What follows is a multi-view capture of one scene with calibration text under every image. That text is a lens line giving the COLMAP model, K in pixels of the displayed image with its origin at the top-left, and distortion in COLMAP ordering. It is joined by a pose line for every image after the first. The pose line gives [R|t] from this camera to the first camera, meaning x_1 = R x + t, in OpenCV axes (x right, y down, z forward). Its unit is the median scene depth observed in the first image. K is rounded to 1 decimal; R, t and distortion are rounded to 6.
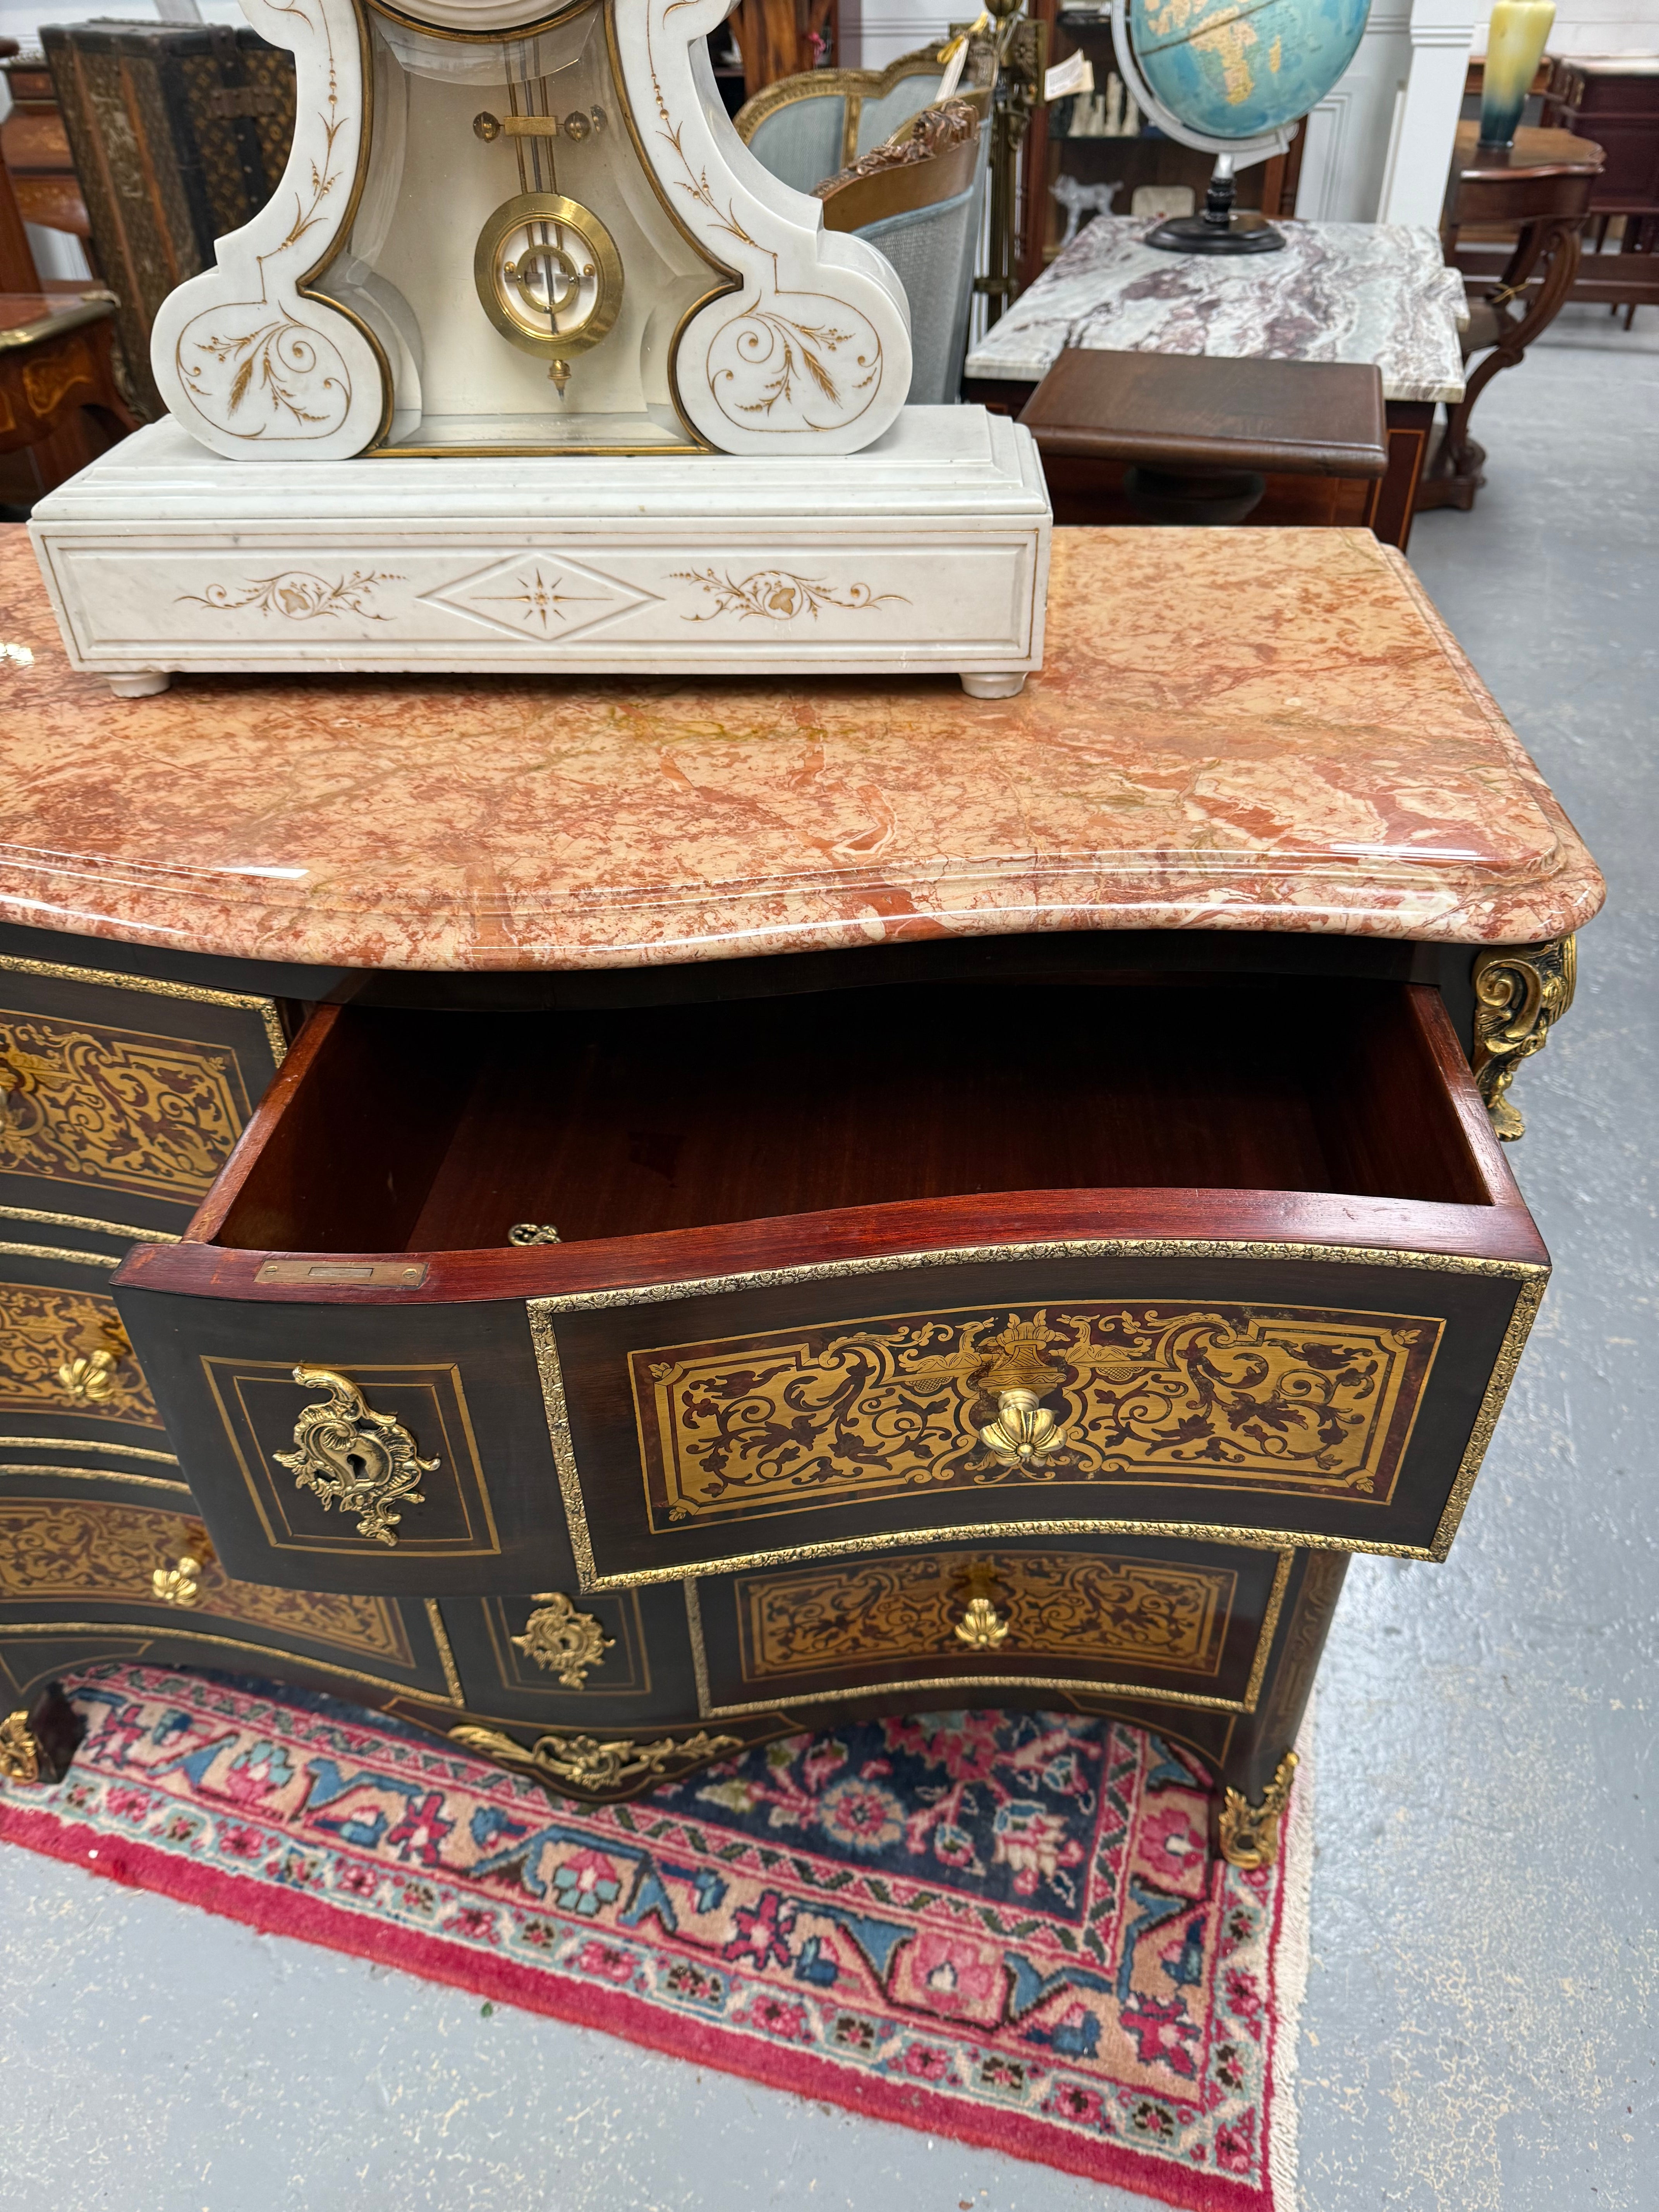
lens RADIAL K [[1589.0, 0, 827.4], [0, 1589.0, 1104.7], [0, 0, 1]] dist [-0.000438, -0.004447]
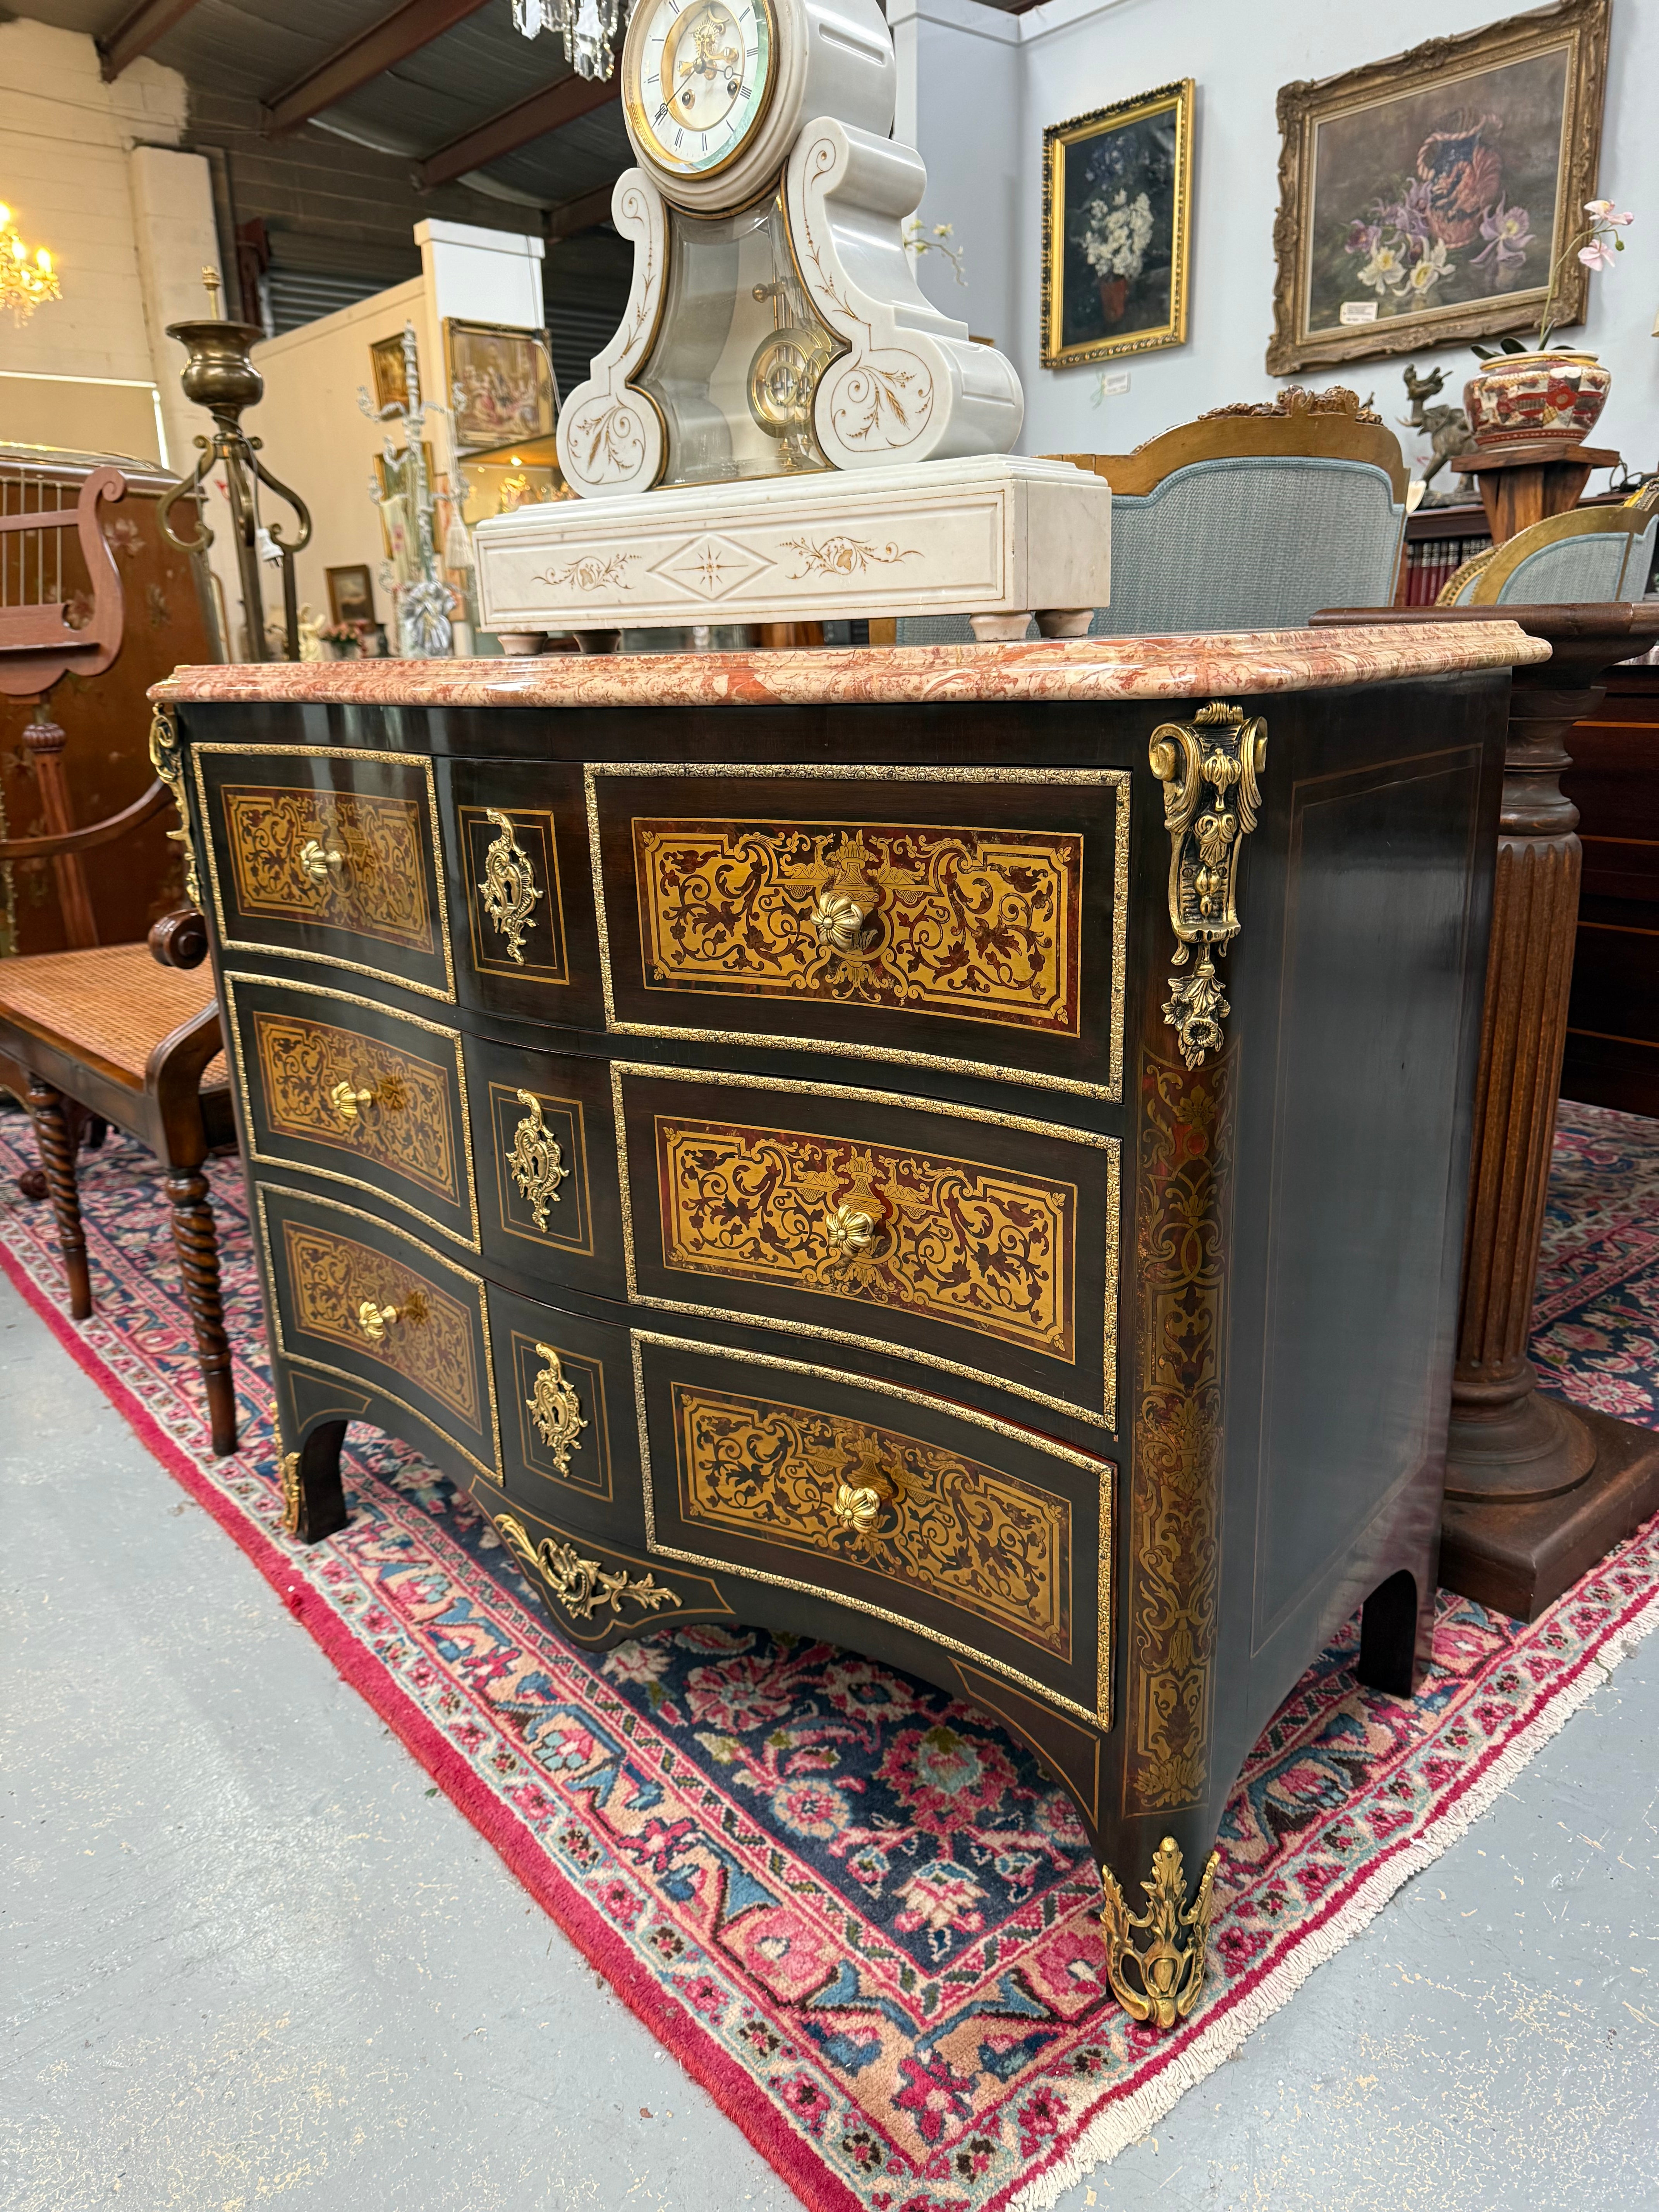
lens RADIAL K [[1557.1, 0, 842.6], [0, 1557.1, 1107.3], [0, 0, 1]] dist [0.140986, -0.226368]
pose [[0.824648, 0.153853, -0.544321, 0.543302], [-0.329448, 0.912874, -0.241090, 0.303850], [0.459805, 0.378140, 0.803486, 0.062528]]
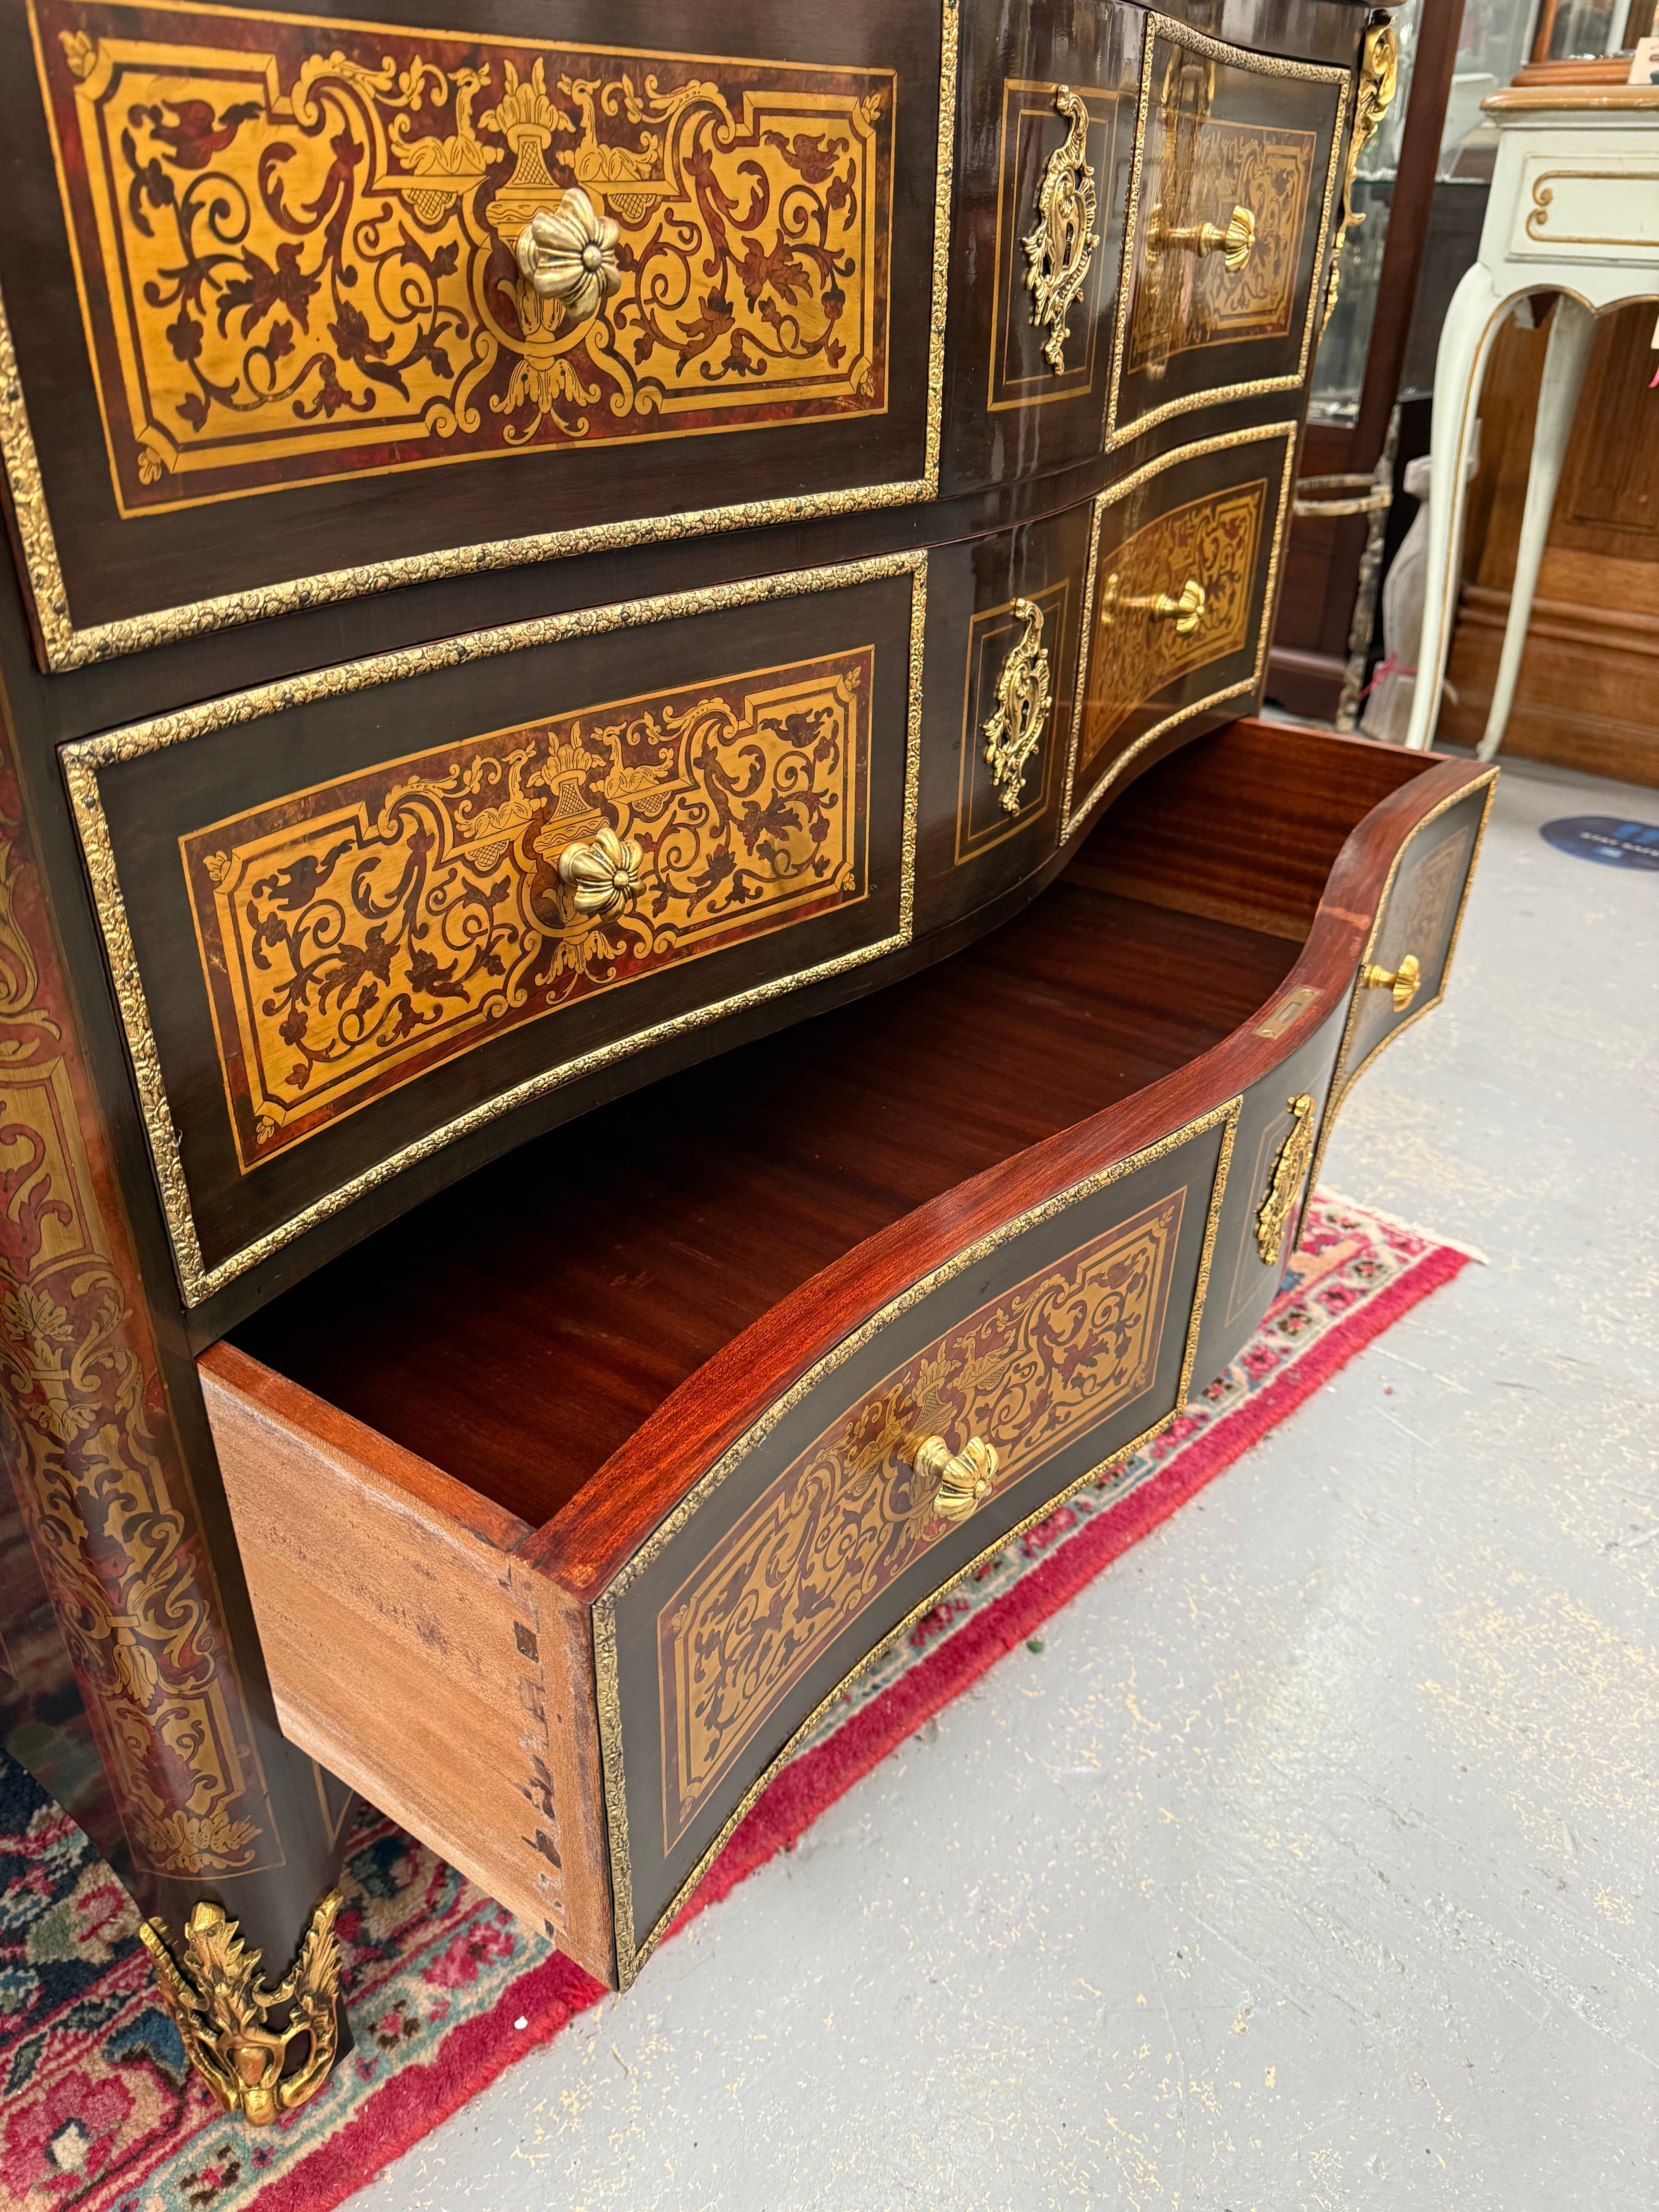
lens RADIAL K [[1594.9, 0, 821.6], [0, 1594.9, 1094.5], [0, 0, 1]] dist [-0.005849, -0.001238]
pose [[0.500014, -0.404415, 0.765790, -0.761259], [0.498183, 0.857627, 0.127632, 0.171121], [-0.708378, 0.317685, 0.630299, 0.476301]]
